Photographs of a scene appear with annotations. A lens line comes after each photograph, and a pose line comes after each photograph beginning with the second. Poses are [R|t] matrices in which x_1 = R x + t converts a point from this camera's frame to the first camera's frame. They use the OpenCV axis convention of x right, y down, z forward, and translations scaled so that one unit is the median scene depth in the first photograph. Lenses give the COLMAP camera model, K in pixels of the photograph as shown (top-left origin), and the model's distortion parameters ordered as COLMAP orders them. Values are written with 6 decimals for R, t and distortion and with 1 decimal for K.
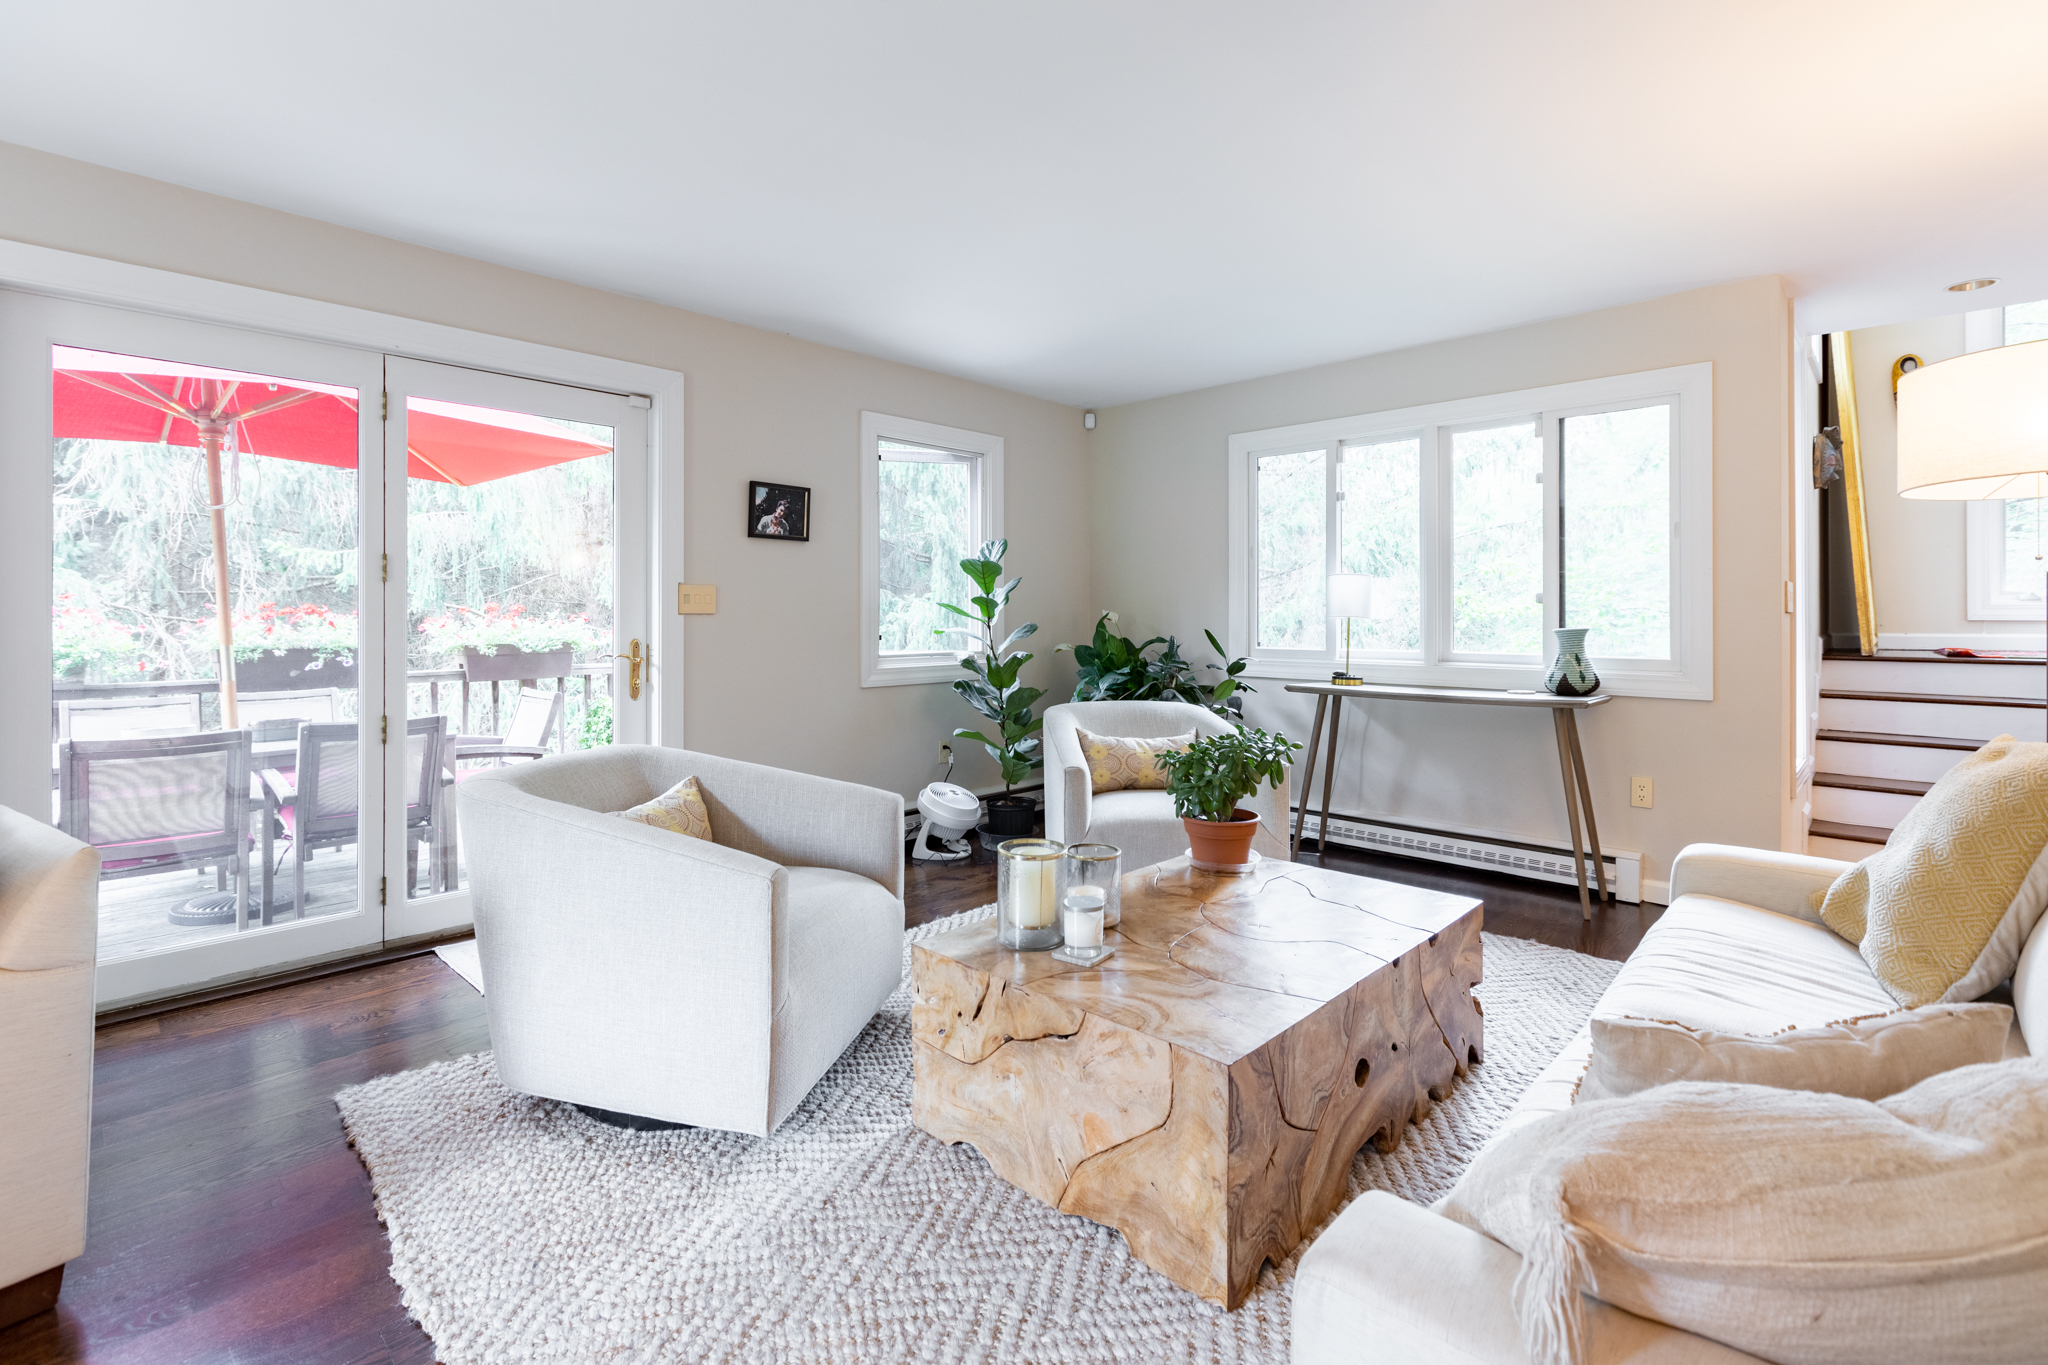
lens RADIAL K [[907.7, 0, 1021.5], [0, 907.7, 619.5], [0, 0, 1]] dist [0.001216, 0.000609]
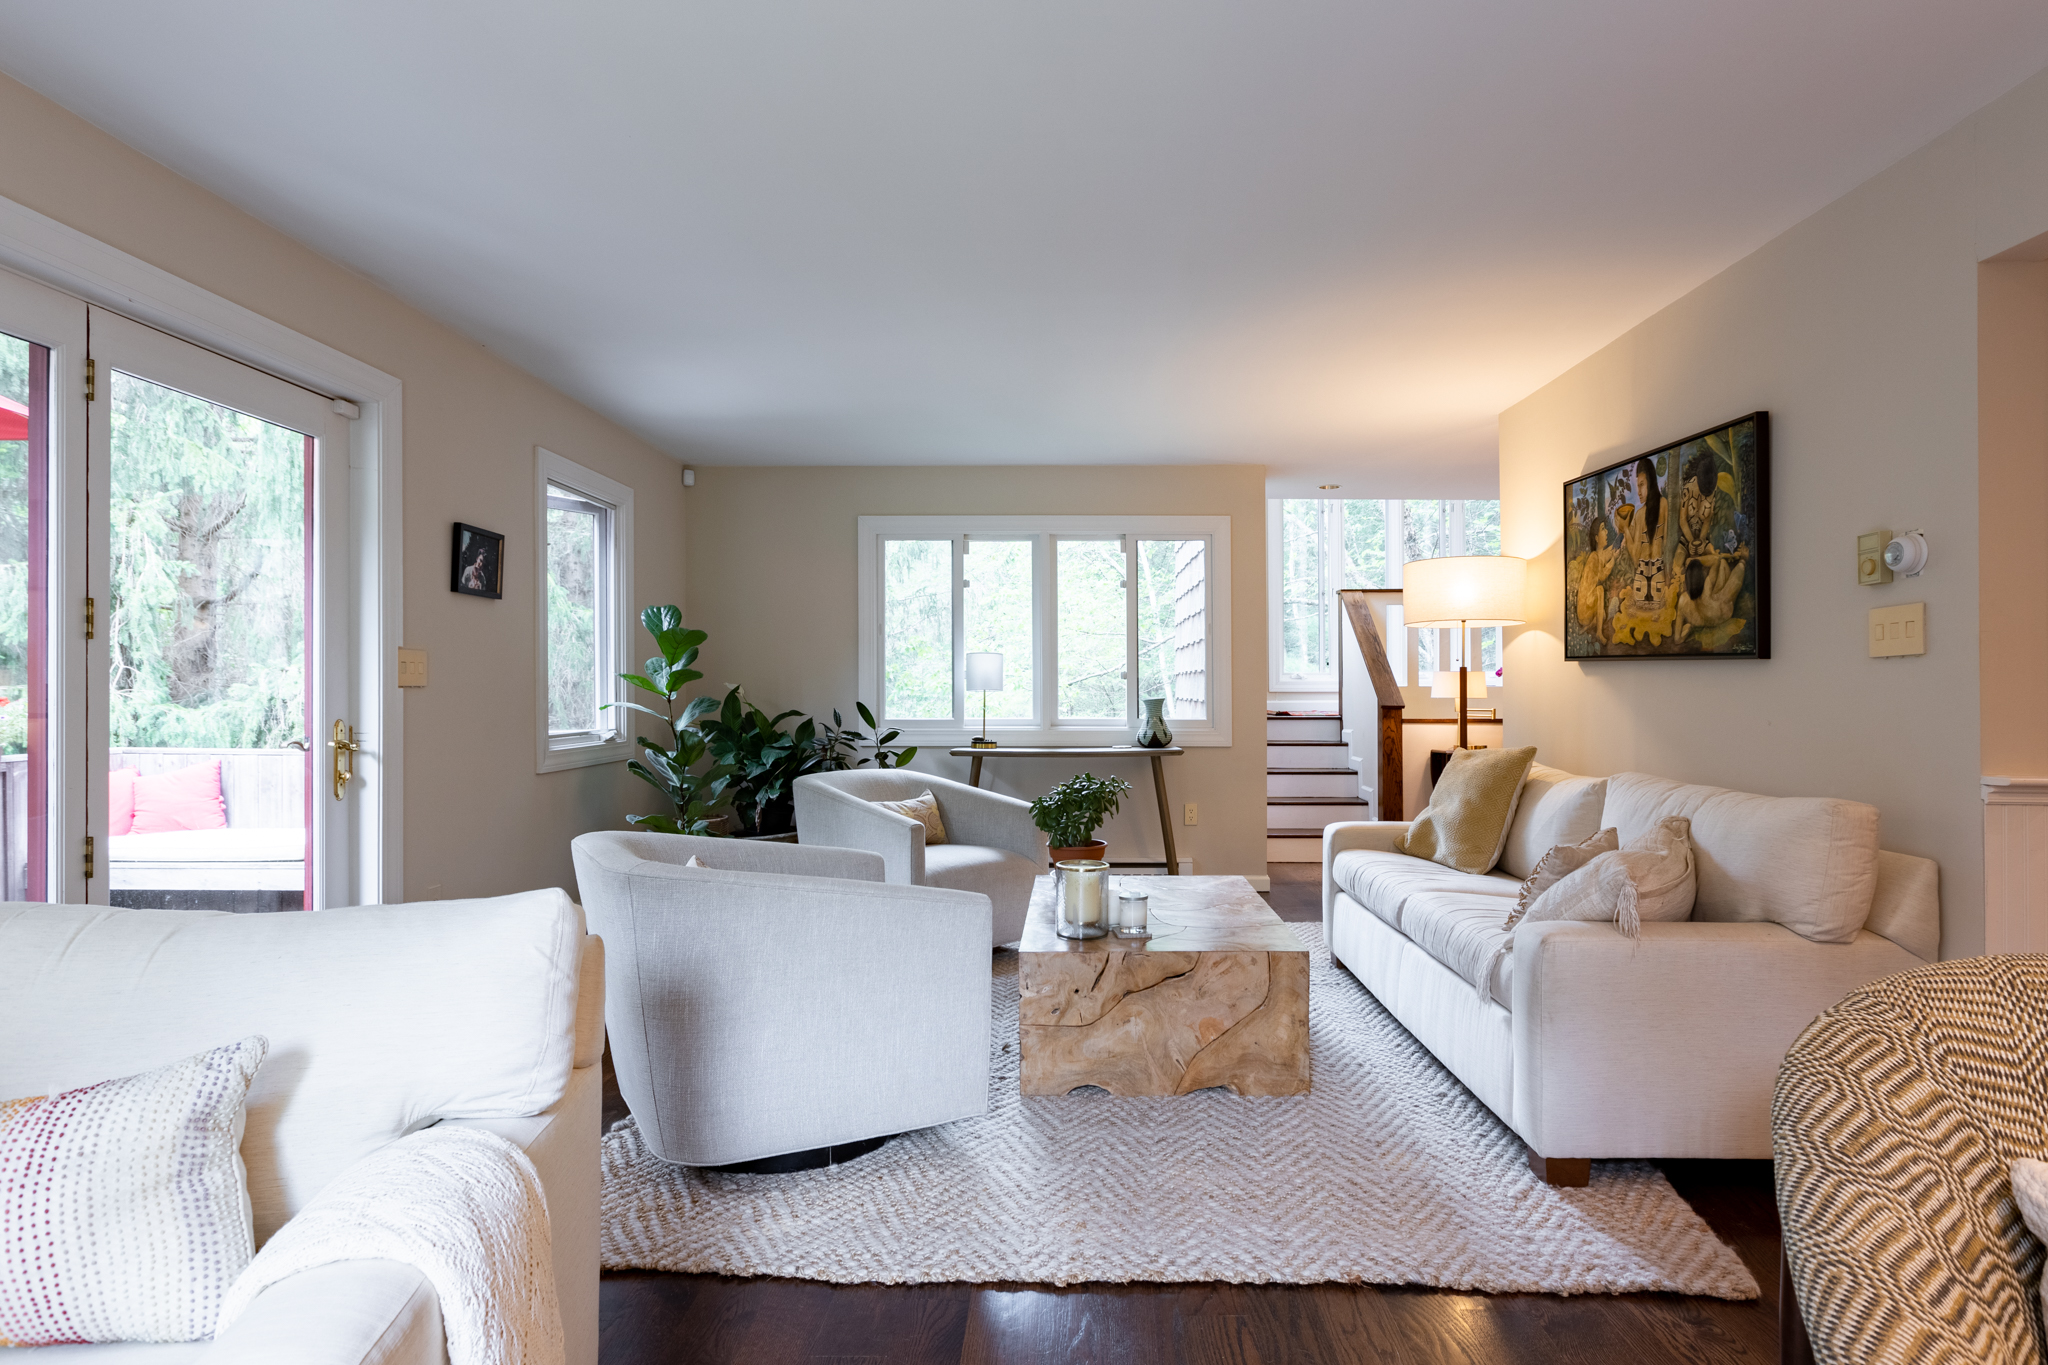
lens RADIAL K [[1084.3, 0, 1024.0], [0, 1084.3, 682.5], [0, 0, 1]] dist [-0.002174, -0.000030]
pose [[0.736177, 0.003508, 0.676780, -0.573983], [0.003386, 0.999955, -0.008866, 0.000464], [-0.676781, 0.008818, 0.736132, -0.053249]]
